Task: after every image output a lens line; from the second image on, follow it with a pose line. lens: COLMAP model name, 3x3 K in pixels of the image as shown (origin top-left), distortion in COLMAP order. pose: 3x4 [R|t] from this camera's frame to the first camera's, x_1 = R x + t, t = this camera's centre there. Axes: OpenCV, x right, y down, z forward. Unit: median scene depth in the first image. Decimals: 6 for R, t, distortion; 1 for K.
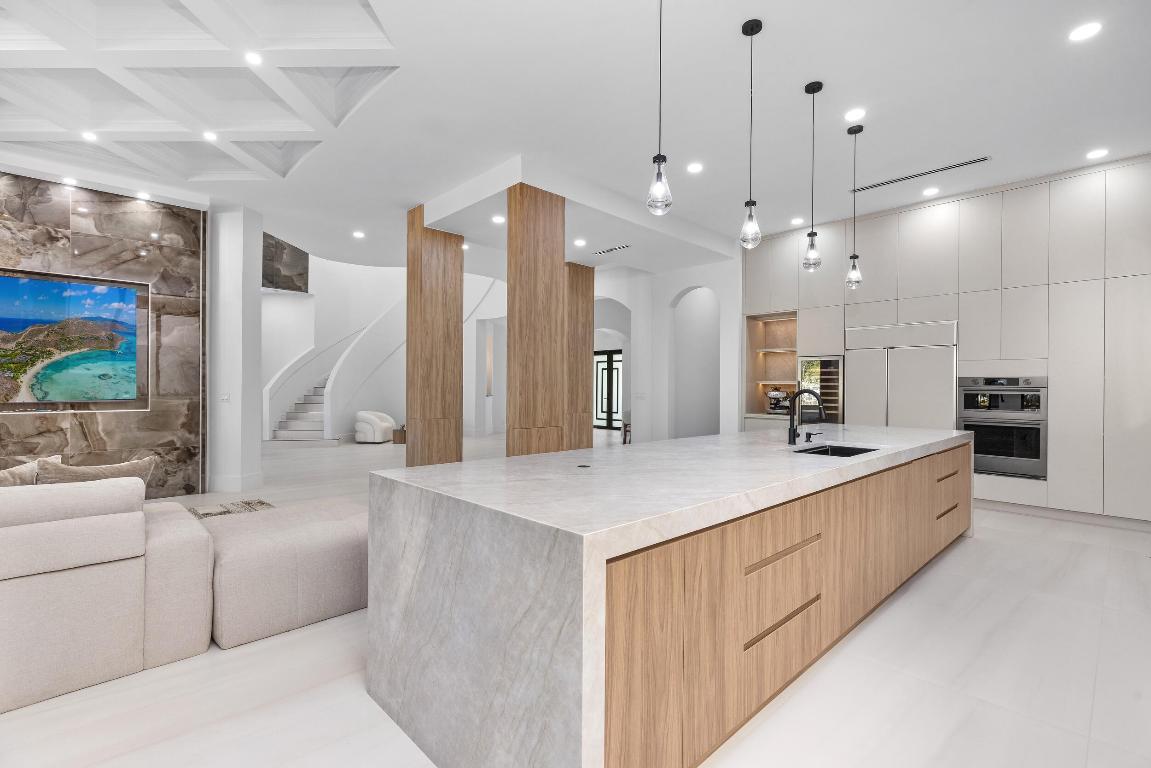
lens RADIAL K [[526.4, 0, 571.7], [0, 526.4, 384.3], [0, 0, 1]] dist [0.012227, 0.000473]
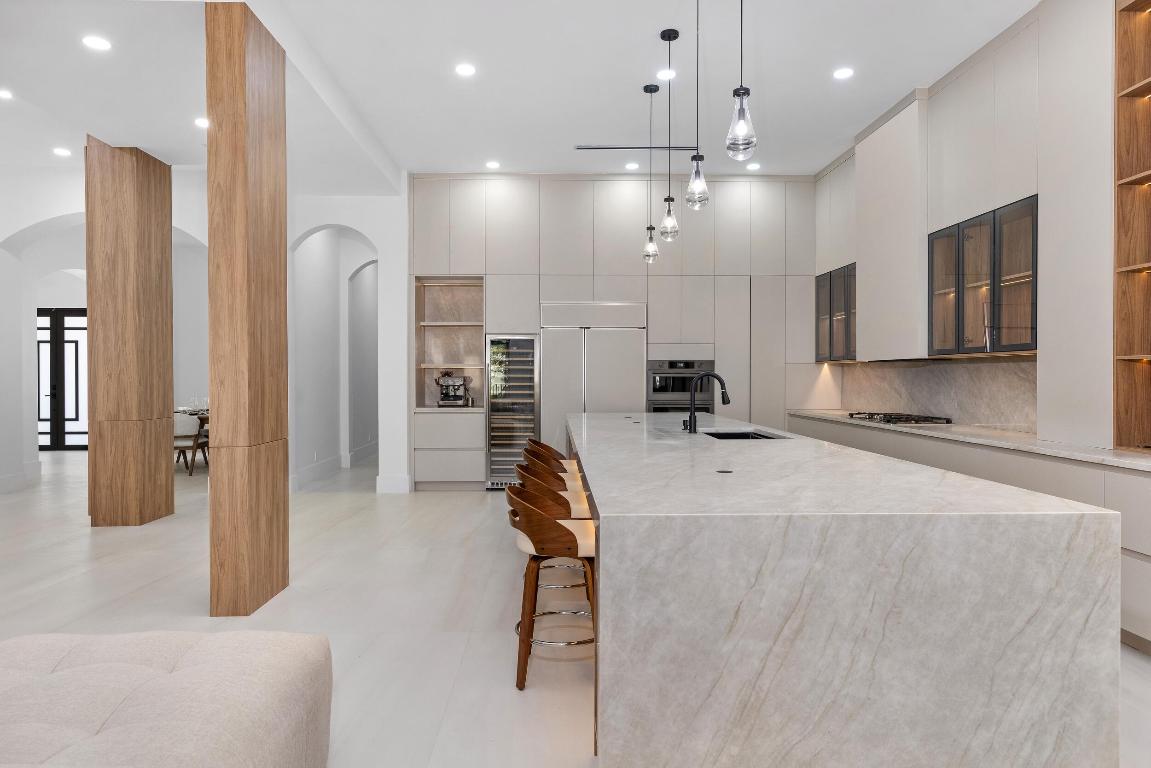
lens RADIAL K [[732.6, 0, 577.1], [0, 732.6, 380.6], [0, 0, 1]] dist [0.008619, 0.003411]
pose [[0.663027, -0.013616, 0.748472, -0.404130], [0.002848, 0.999873, 0.015667, 0.002695], [-0.748590, -0.008256, 0.662982, 0.200426]]
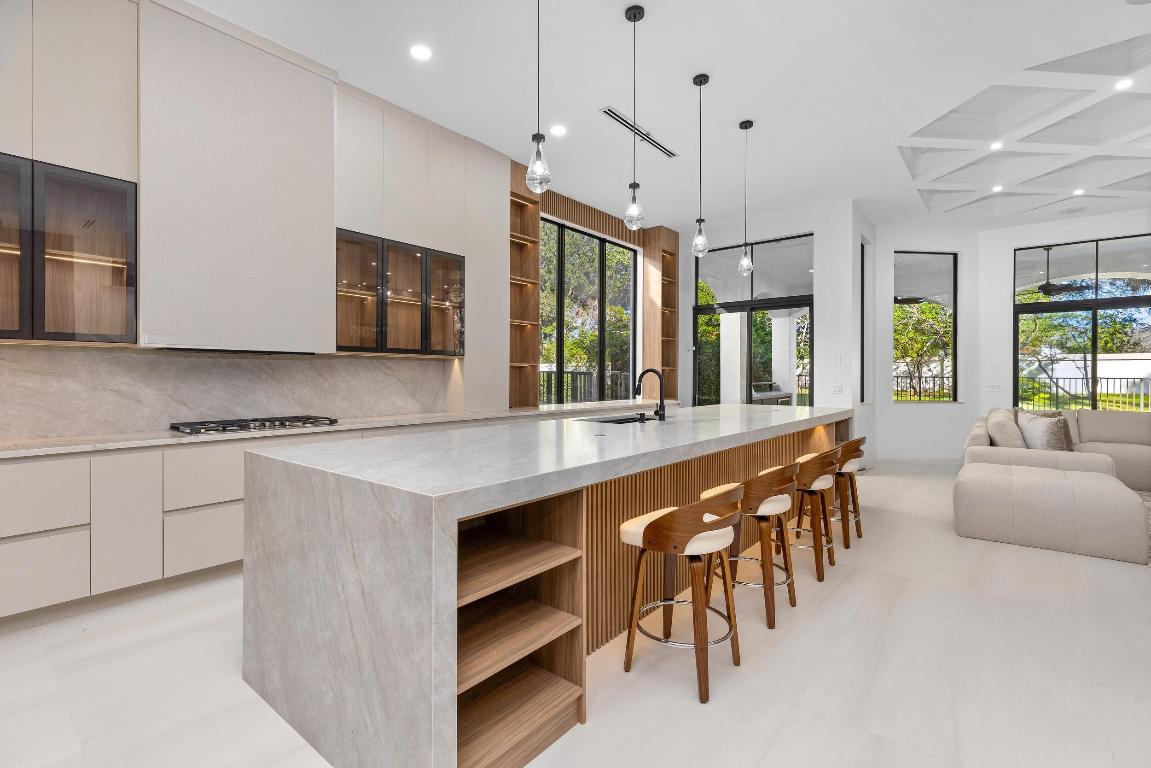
lens RADIAL K [[526.4, 0, 579.0], [0, 526.4, 379.2], [0, 0, 1]] dist [0.012227, 0.000473]
pose [[-0.990407, -0.009049, -0.137882, 0.457765], [-0.009557, 0.999950, 0.003024, 0.018280], [0.137848, 0.004313, -0.990444, 1.277210]]
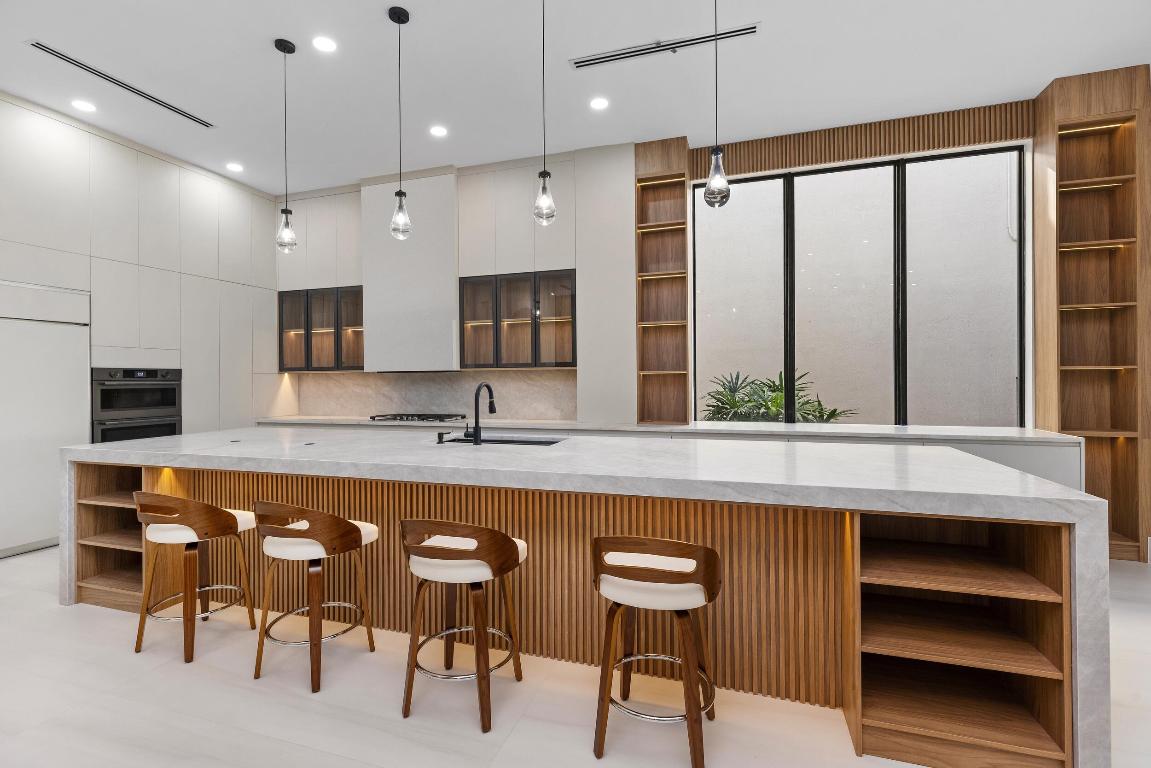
lens RADIAL K [[526.4, 0, 569.2], [0, 526.4, 377.7], [0, 0, 1]] dist [0.012227, 0.000473]
pose [[-0.472840, -0.003189, 0.881143, -0.272762], [0.002581, 0.999984, 0.005004, -0.001538], [-0.881145, 0.004640, -0.472824, 0.801797]]
